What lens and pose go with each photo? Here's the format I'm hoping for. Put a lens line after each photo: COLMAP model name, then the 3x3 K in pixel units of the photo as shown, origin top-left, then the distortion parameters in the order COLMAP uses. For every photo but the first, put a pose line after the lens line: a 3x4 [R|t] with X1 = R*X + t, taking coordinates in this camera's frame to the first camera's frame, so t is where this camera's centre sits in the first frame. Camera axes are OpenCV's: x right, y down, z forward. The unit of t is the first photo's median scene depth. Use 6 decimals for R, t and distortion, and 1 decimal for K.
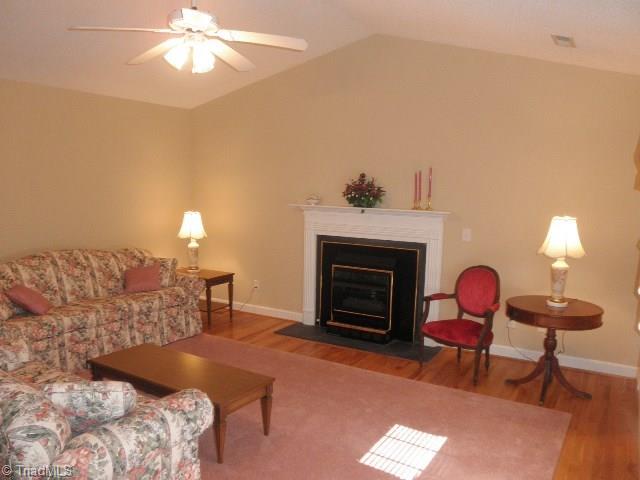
lens RADIAL K [[527.0, 0, 319.8], [0, 527.0, 239.5], [0, 0, 1]] dist [-0.097477, 0.055939]
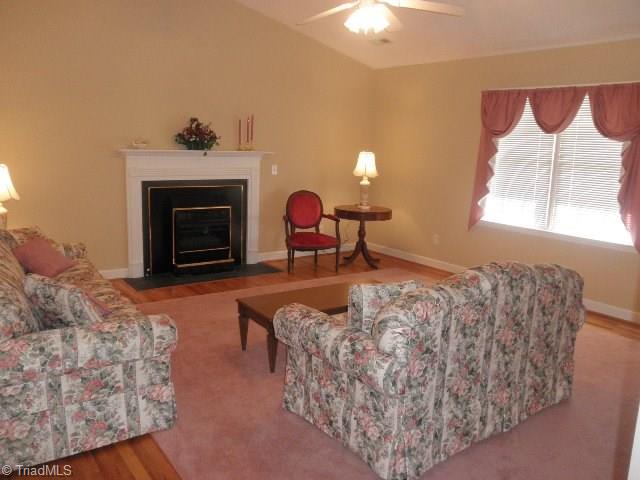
lens RADIAL K [[527.0, 0, 321.6], [0, 527.0, 241.9], [0, 0, 1]] dist [-0.097477, 0.055939]
pose [[0.398210, -0.178362, 0.899787, -1.382217], [0.072130, 0.983965, 0.163127, -0.057925], [-0.914454, -0.000057, 0.404690, 0.600340]]
